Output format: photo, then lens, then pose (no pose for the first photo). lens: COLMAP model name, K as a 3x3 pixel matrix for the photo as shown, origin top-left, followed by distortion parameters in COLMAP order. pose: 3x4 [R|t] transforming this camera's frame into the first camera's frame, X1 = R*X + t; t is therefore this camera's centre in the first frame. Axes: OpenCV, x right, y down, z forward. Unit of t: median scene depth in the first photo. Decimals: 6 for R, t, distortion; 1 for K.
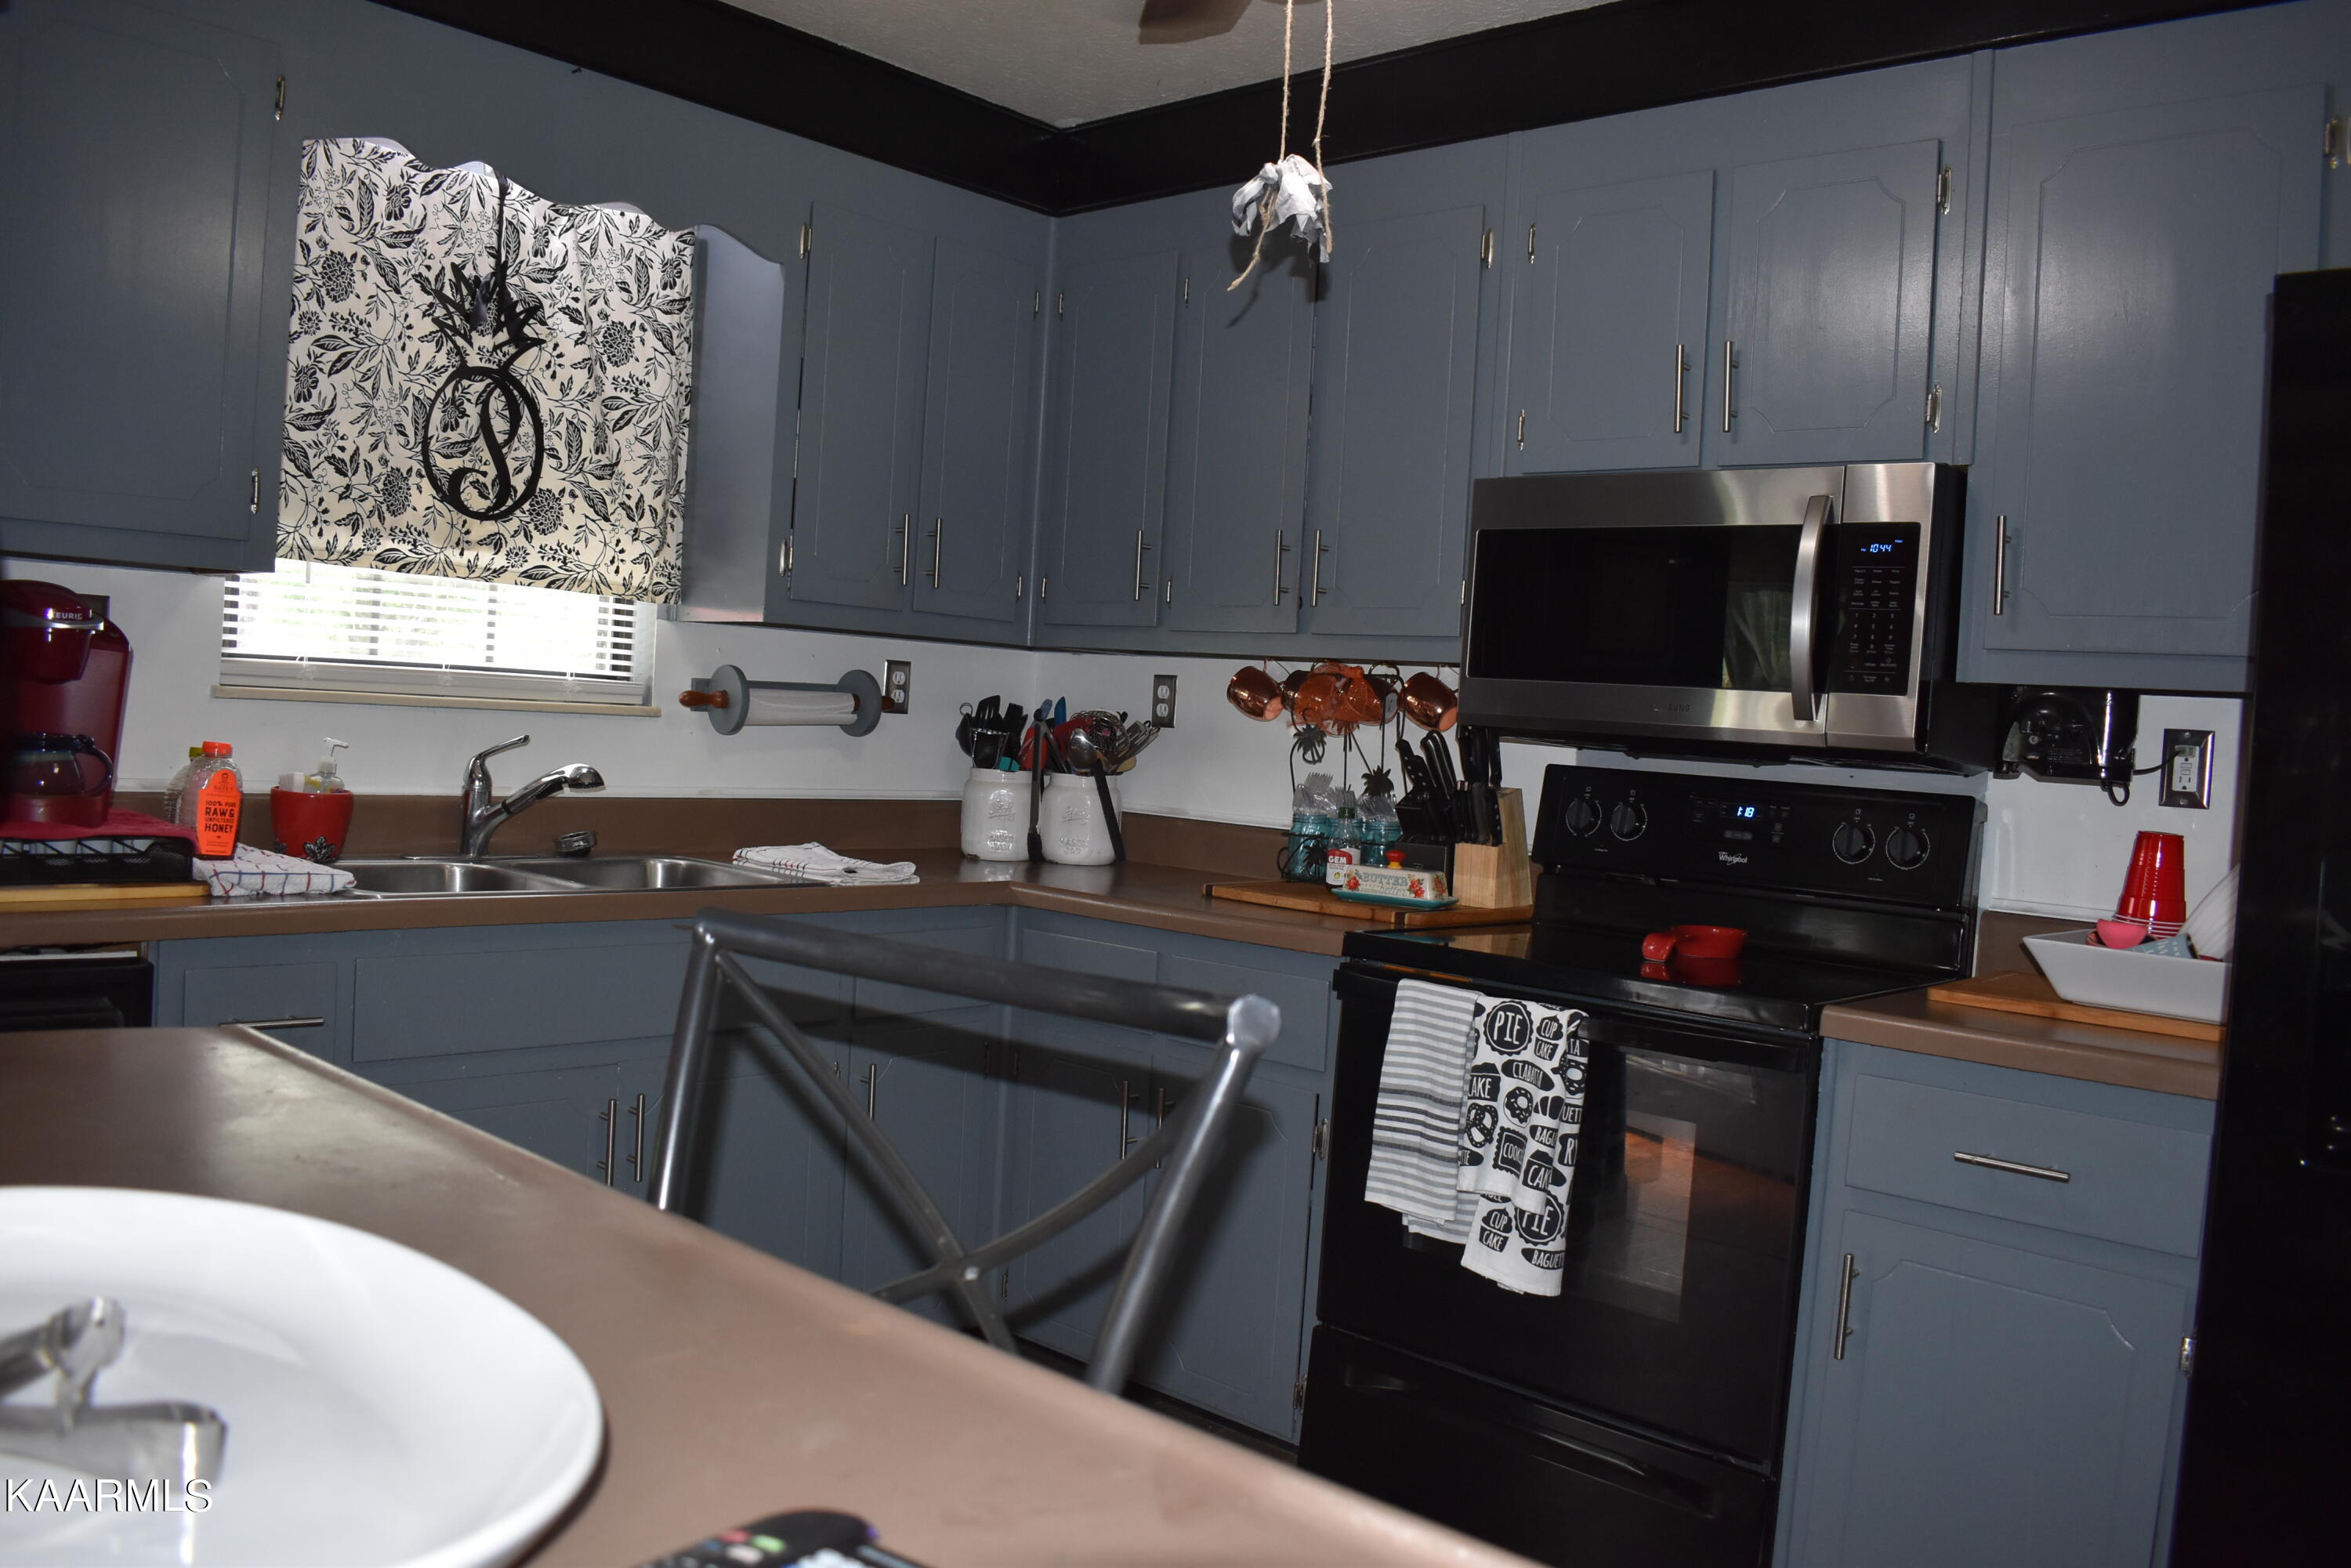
lens RADIAL K [[1832.3, 0, 1175.5], [0, 1832.3, 784.0], [0, 0, 1]] dist [-0.099807, 0.020158]
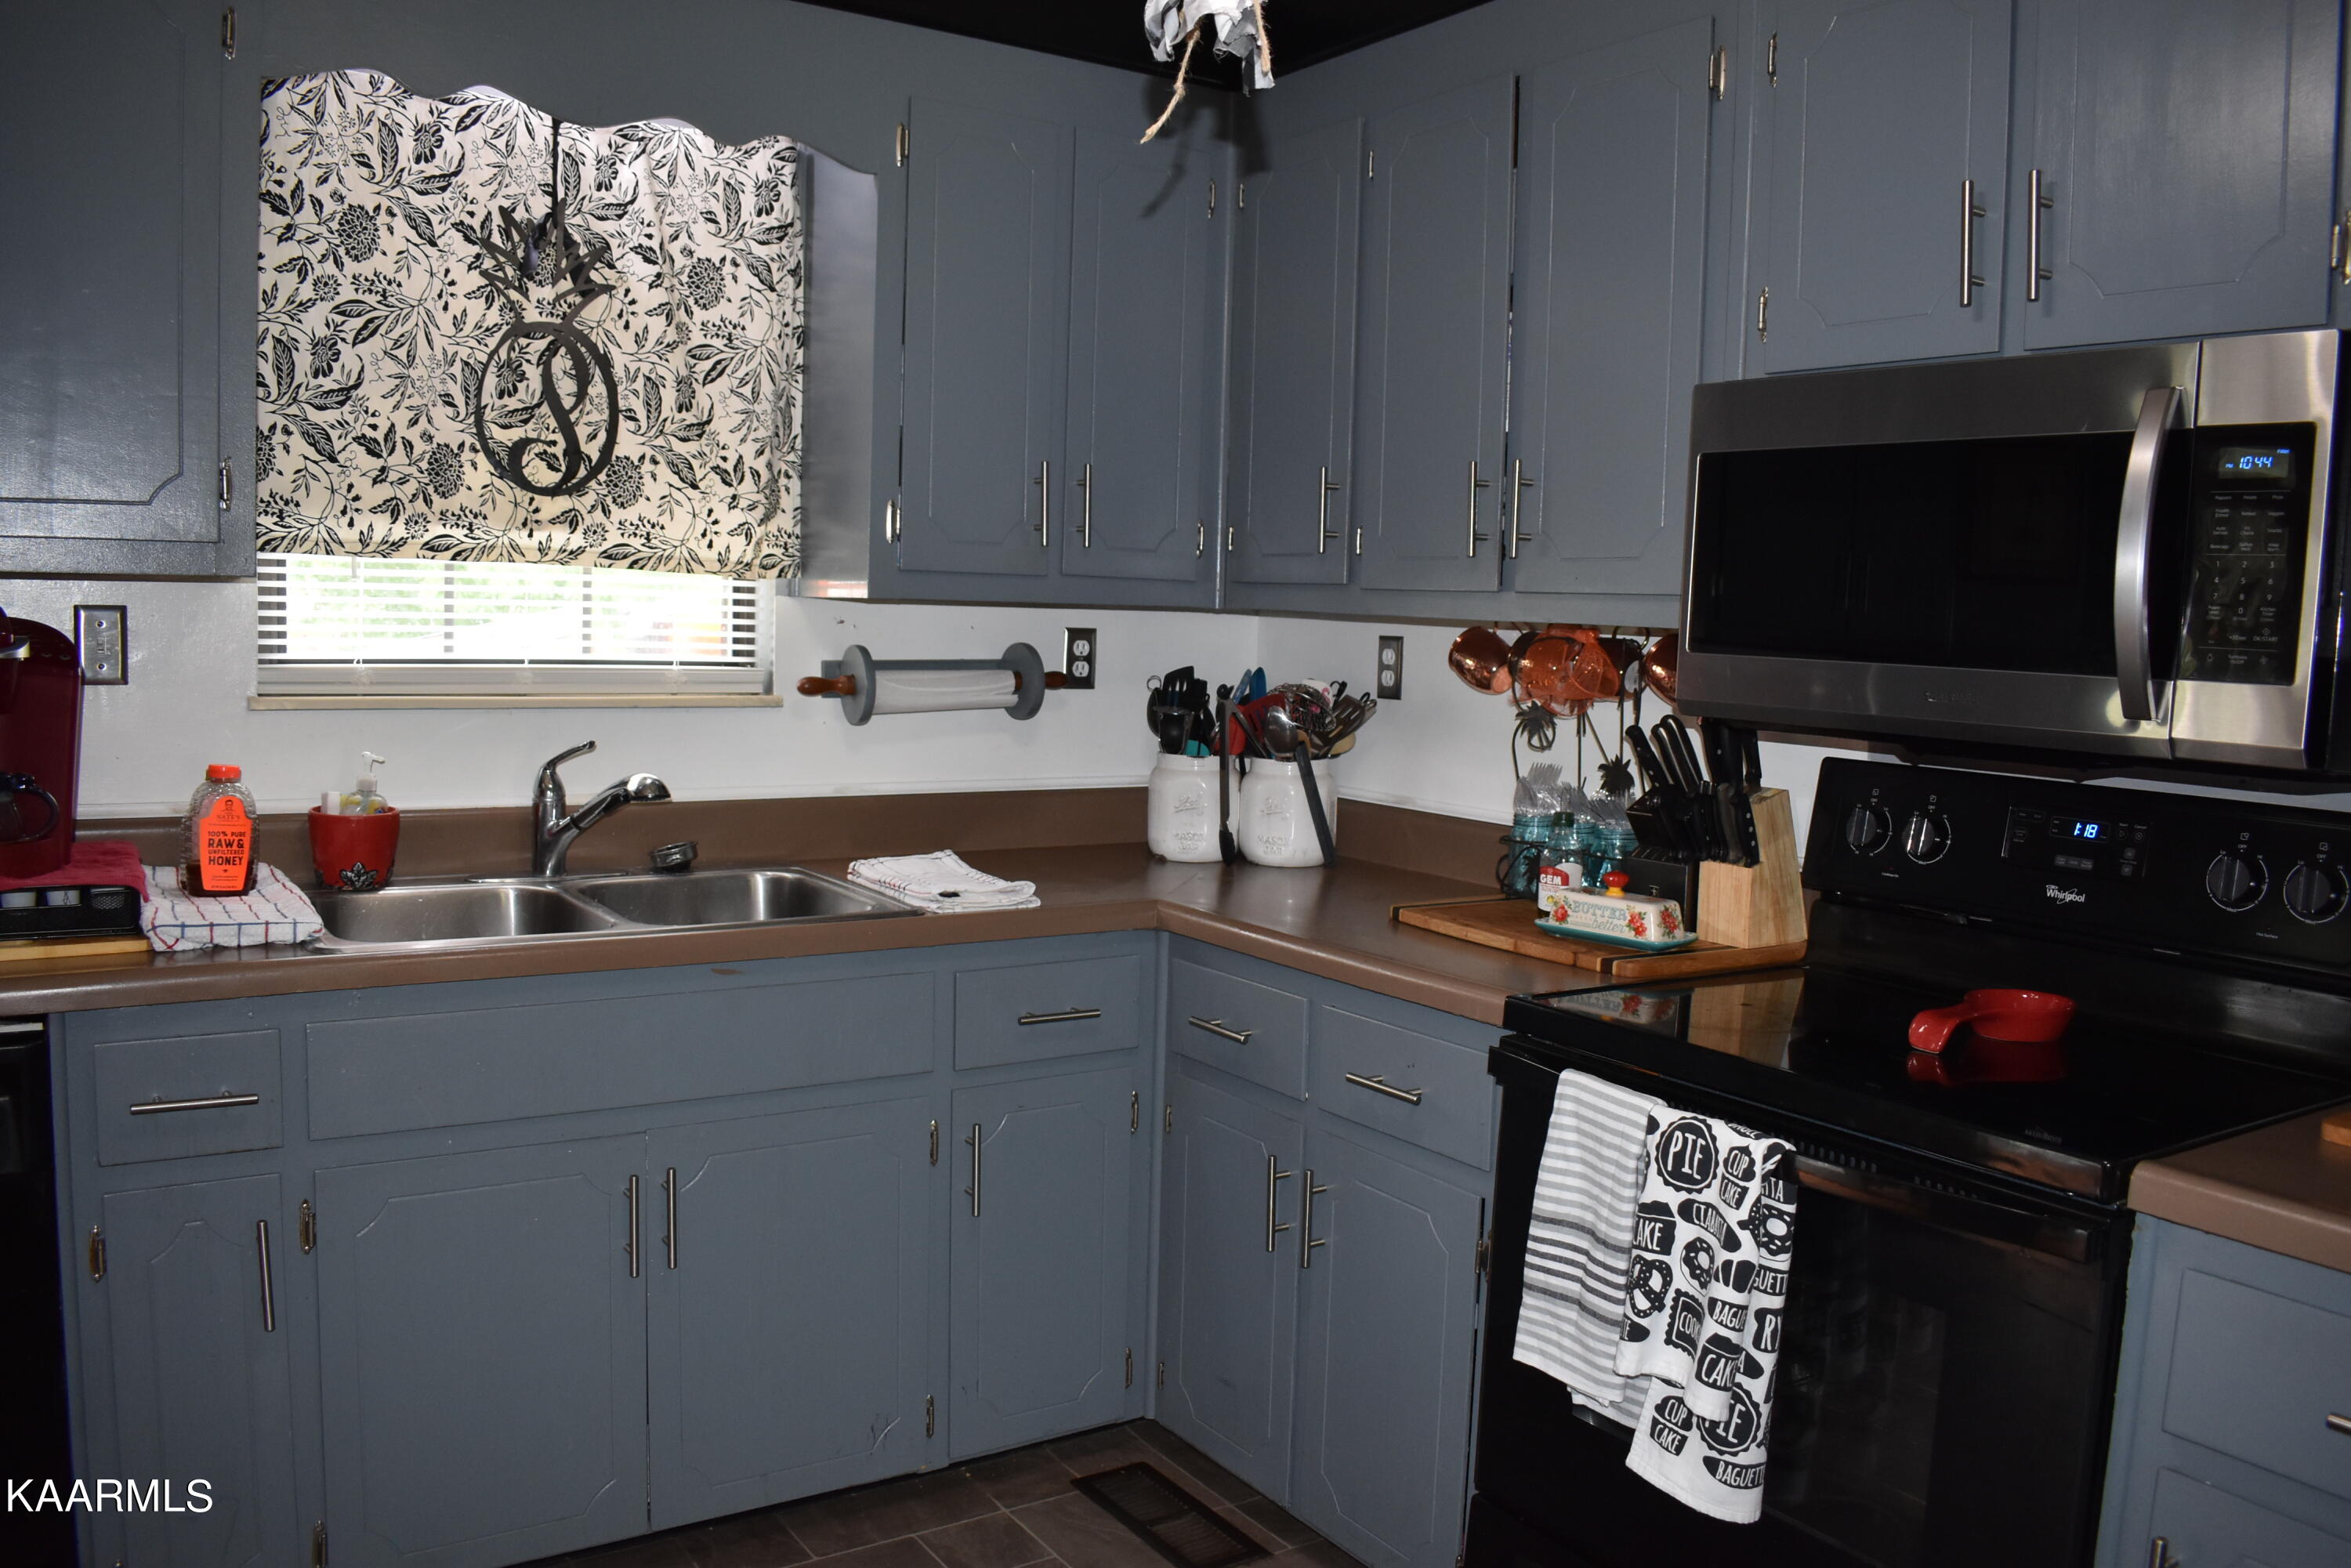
lens RADIAL K [[1832.3, 0, 1175.5], [0, 1832.3, 784.0], [0, 0, 1]] dist [-0.099807, 0.020158]
pose [[0.968378, -0.006884, -0.249392, 0.133505], [0.018414, 0.998865, 0.043930, -0.038625], [0.248806, -0.047133, 0.967406, 0.212057]]
